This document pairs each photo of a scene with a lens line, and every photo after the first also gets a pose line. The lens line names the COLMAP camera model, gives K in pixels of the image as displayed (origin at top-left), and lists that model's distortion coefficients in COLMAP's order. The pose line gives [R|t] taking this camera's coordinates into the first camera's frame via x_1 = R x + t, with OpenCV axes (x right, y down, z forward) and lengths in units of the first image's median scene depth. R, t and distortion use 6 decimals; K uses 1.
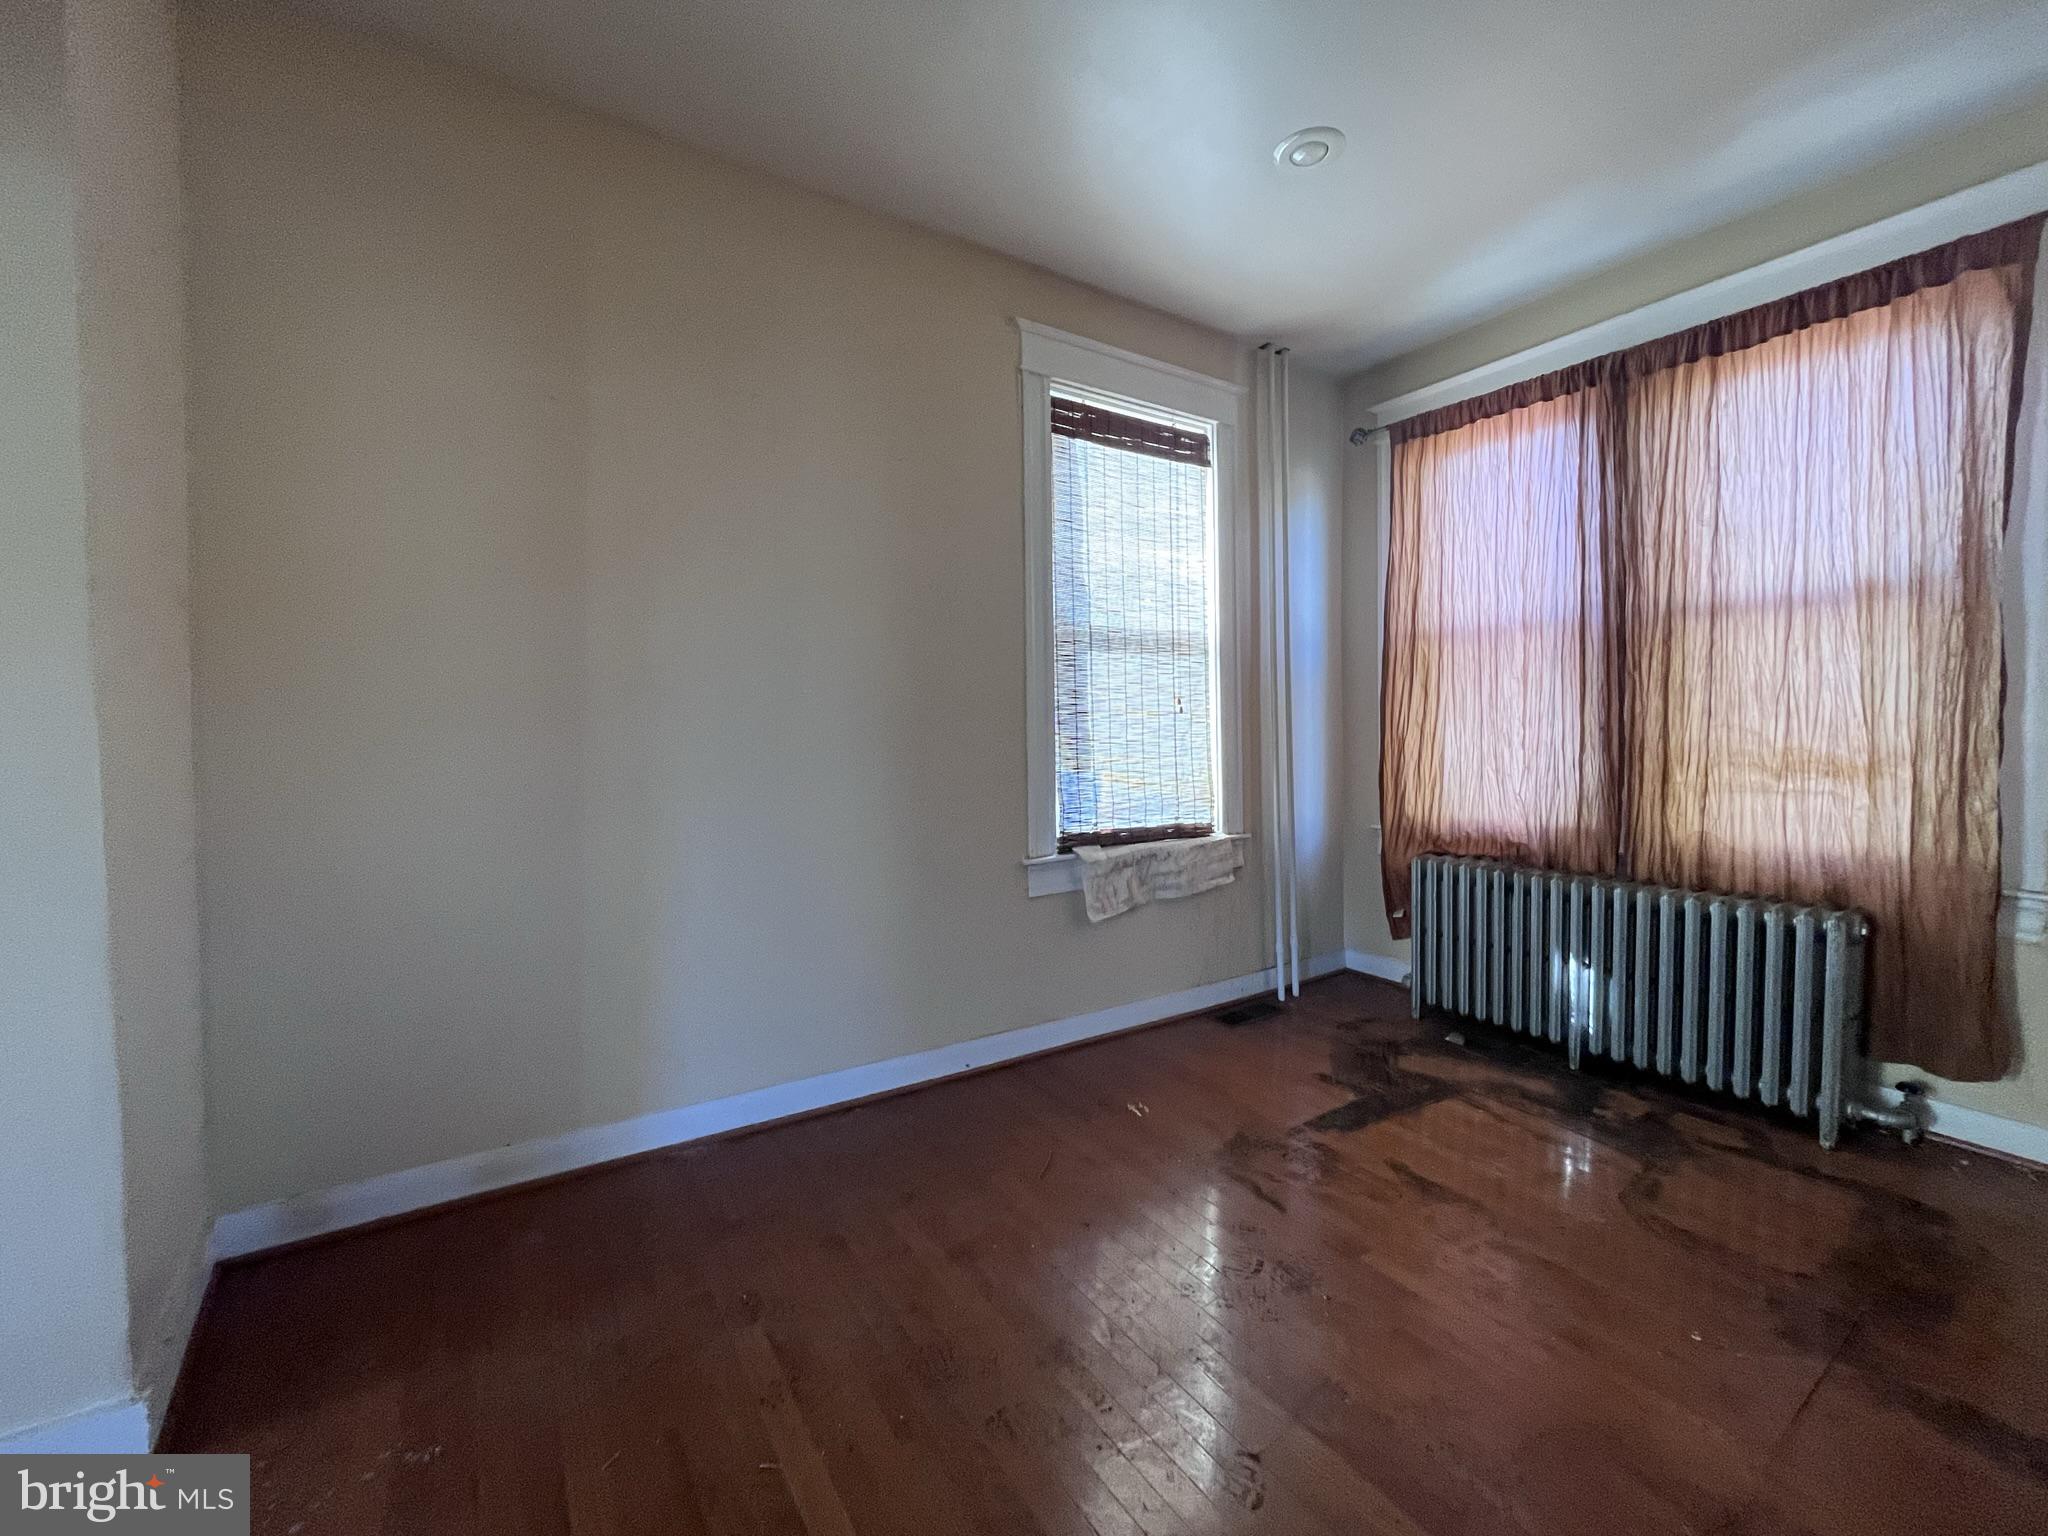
lens RADIAL K [[834.1, 0, 1035.6], [0, 834.1, 759.0], [0, 0, 1]] dist [0.003997, -0.000685]
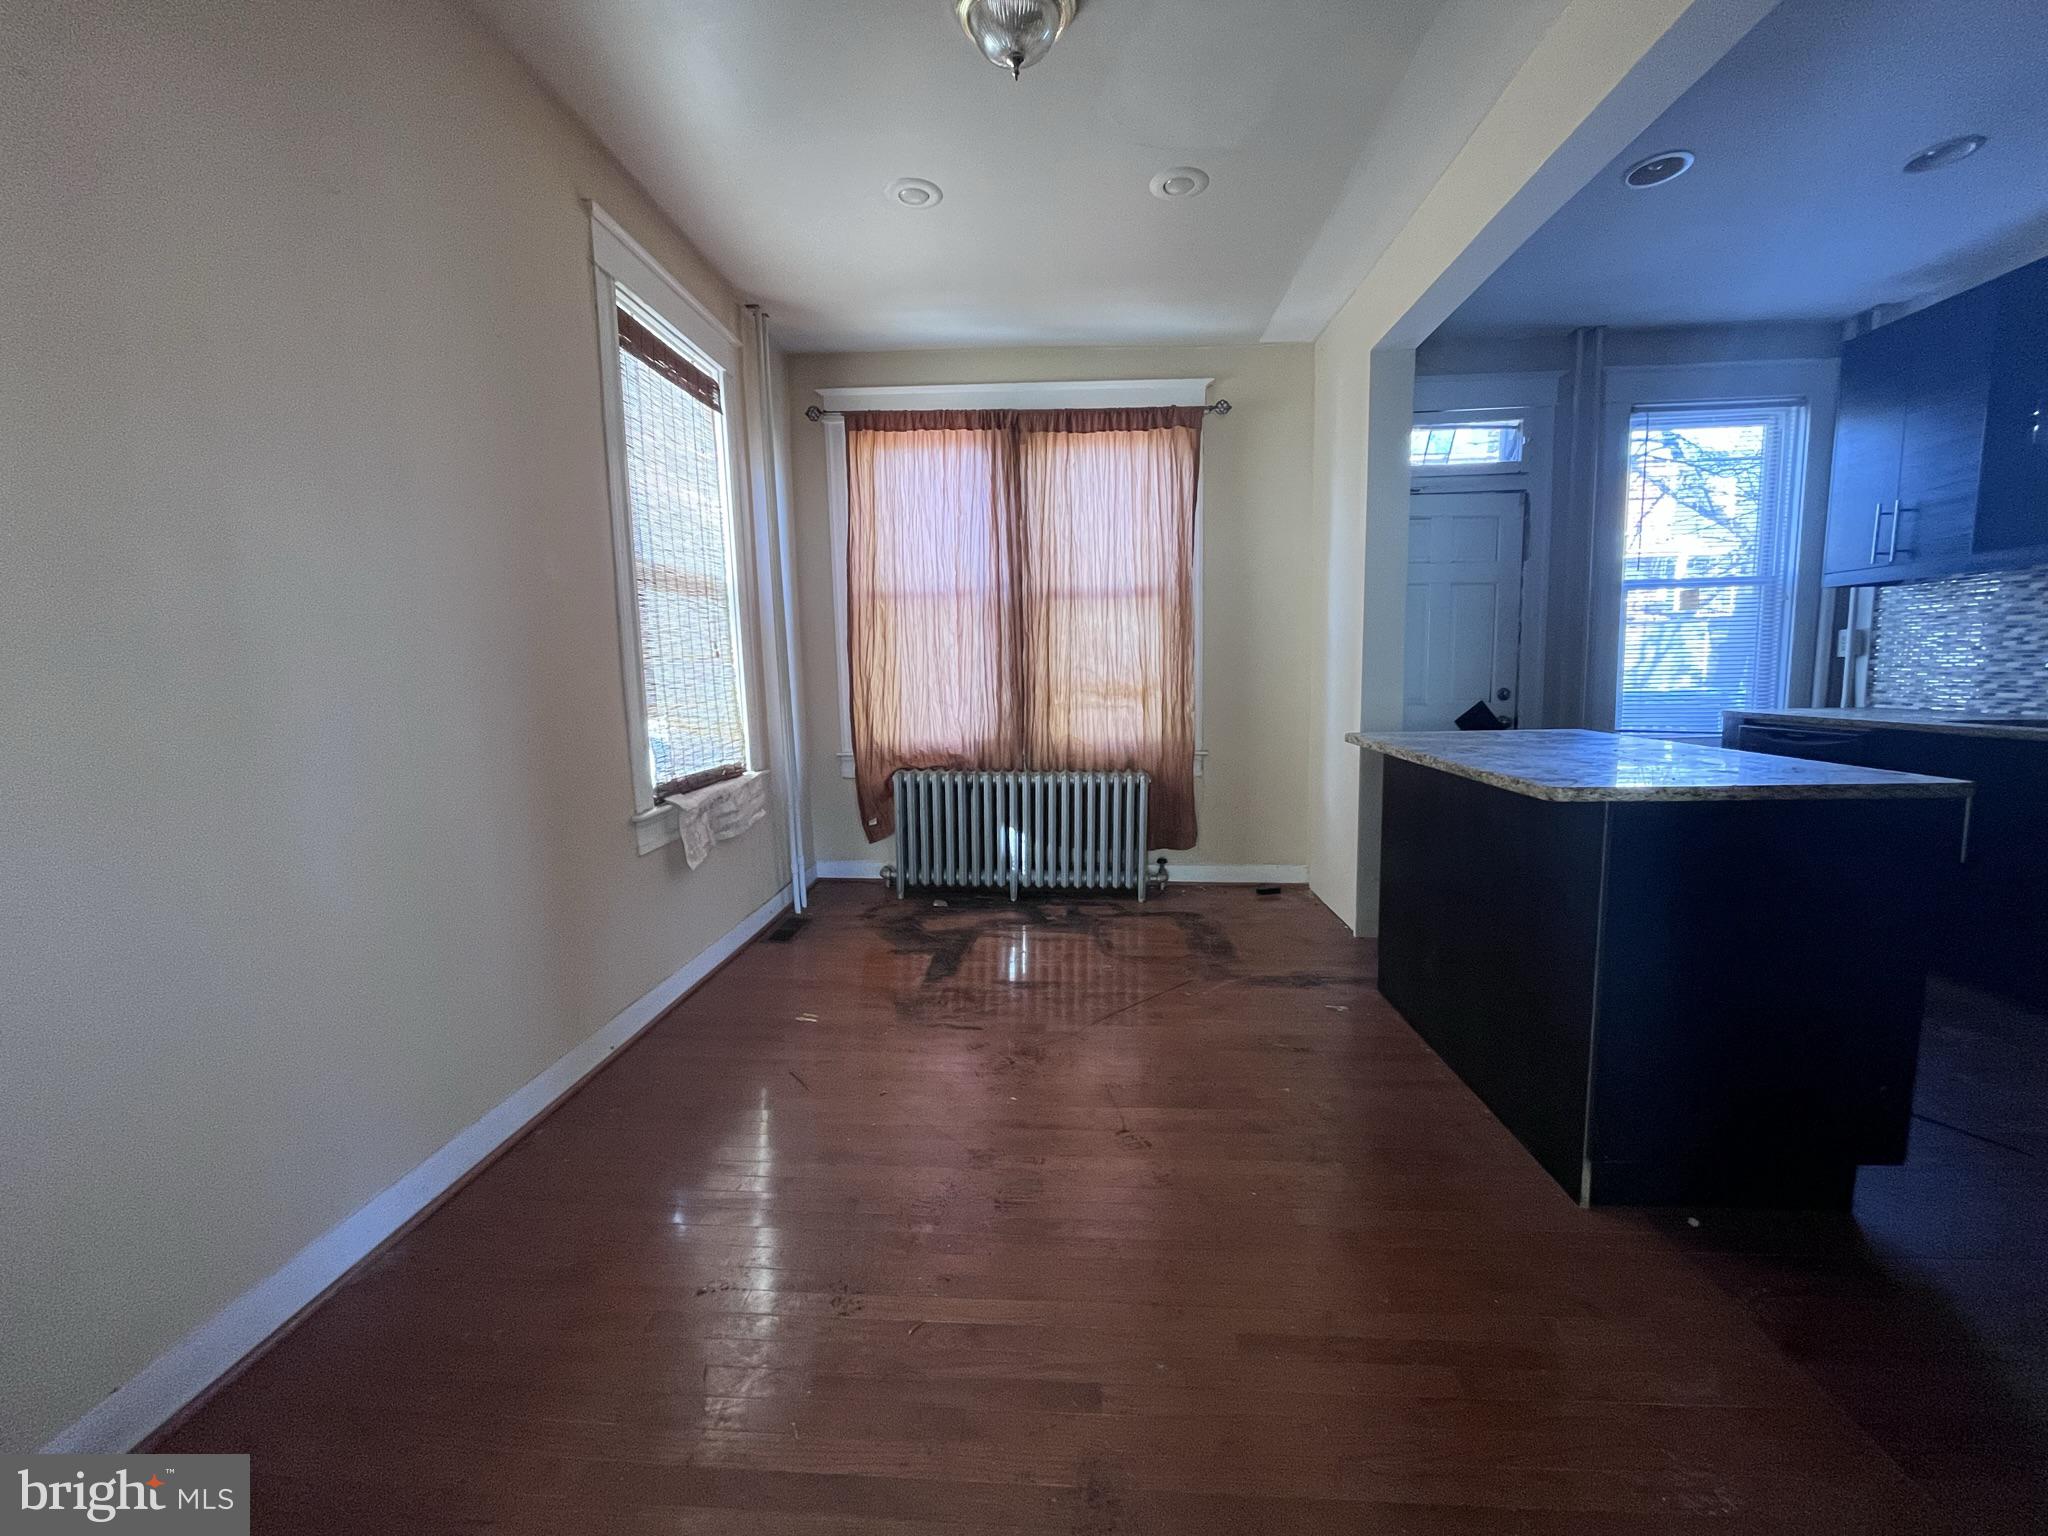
lens RADIAL K [[834.1, 0, 1027.5], [0, 834.1, 757.1], [0, 0, 1]] dist [0.003997, -0.000685]
pose [[0.601549, -0.089028, 0.793859, -0.481452], [0.035218, 0.995760, 0.084984, -0.007874], [-0.798059, -0.023164, 0.602134, 0.092263]]
